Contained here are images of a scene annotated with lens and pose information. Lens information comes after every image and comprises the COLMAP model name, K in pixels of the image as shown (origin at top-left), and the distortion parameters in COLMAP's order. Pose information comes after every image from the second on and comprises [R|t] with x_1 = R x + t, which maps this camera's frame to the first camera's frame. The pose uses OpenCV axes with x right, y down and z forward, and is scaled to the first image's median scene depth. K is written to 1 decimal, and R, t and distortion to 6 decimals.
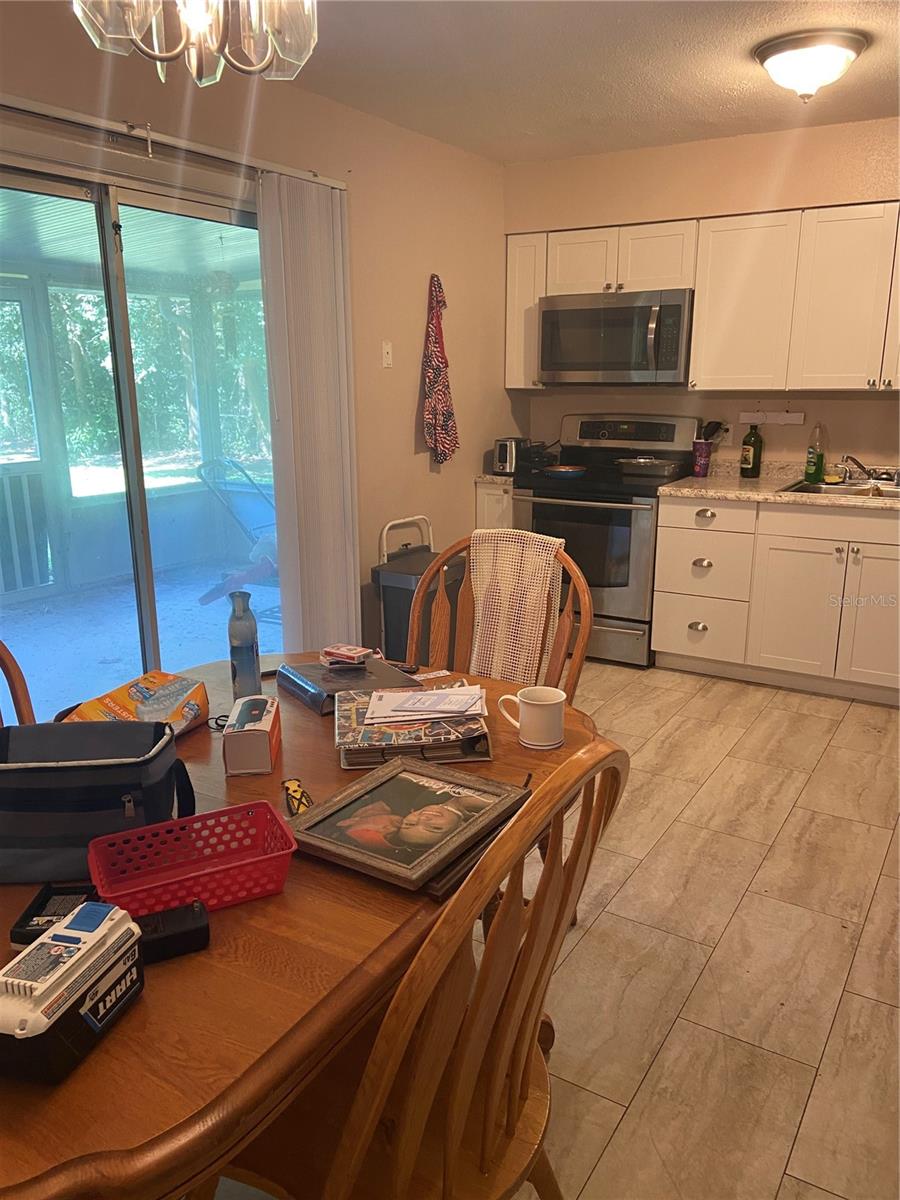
lens RADIAL K [[908.7, 0, 446.9], [0, 908.7, 617.3], [0, 0, 1]] dist [0.083584, -0.078924]
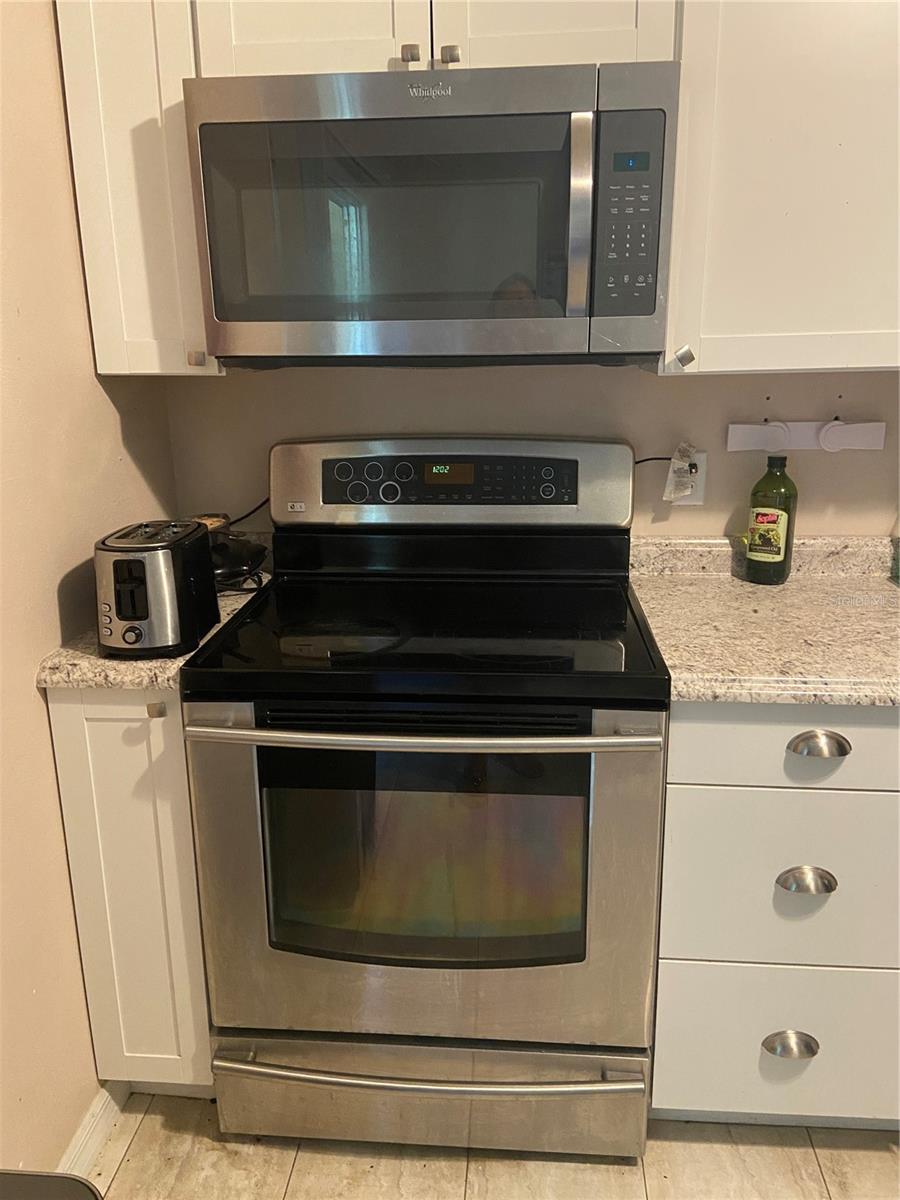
lens RADIAL K [[908.7, 0, 446.8], [0, 908.7, 597.9], [0, 0, 1]] dist [0.083584, -0.078924]
pose [[0.890302, -0.131577, 0.435948, 0.023225], [0.127353, 0.991089, 0.039047, -0.187312], [-0.437200, 0.020756, 0.899125, 0.724645]]
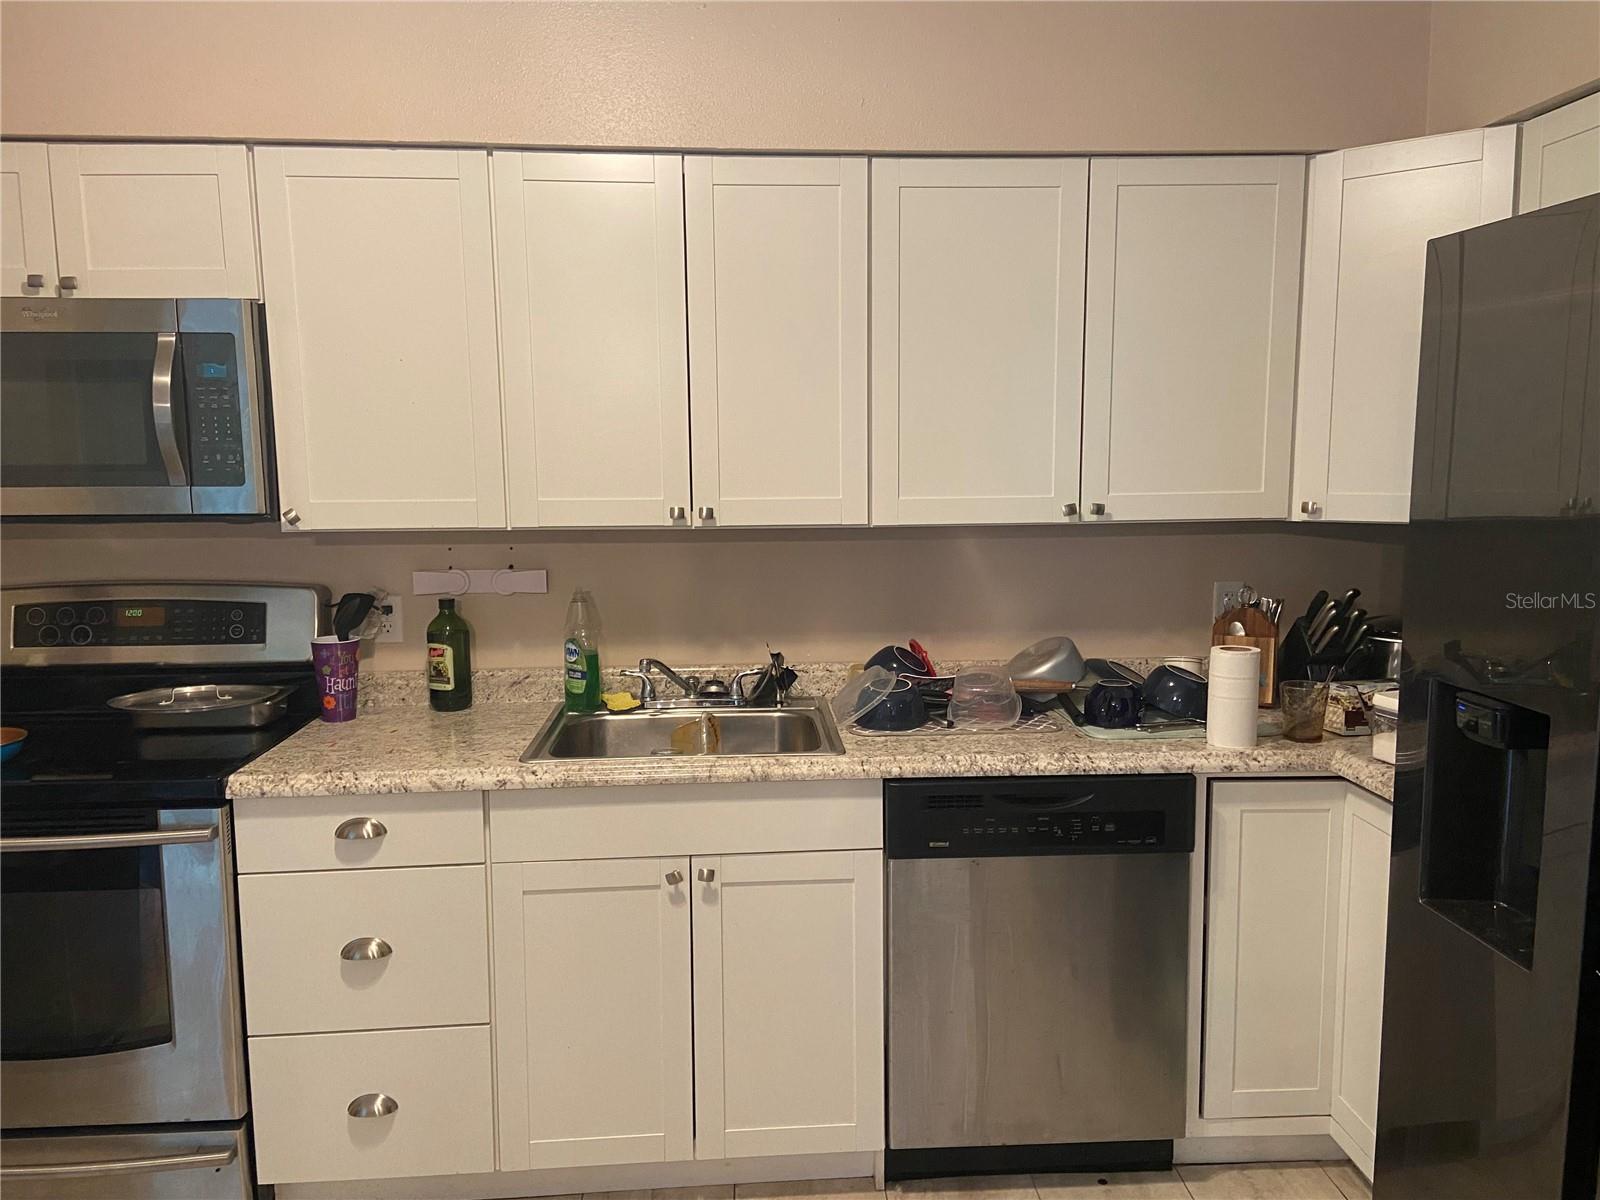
lens RADIAL K [[1211.5, 0, 816.8], [0, 1211.5, 605.5], [0, 0, 1]] dist [0.083584, -0.078924]
pose [[0.809905, -0.073156, 0.581982, 0.131553], [0.155301, 0.983528, -0.092490, -0.123630], [-0.565629, 0.165291, 0.807925, 0.411190]]
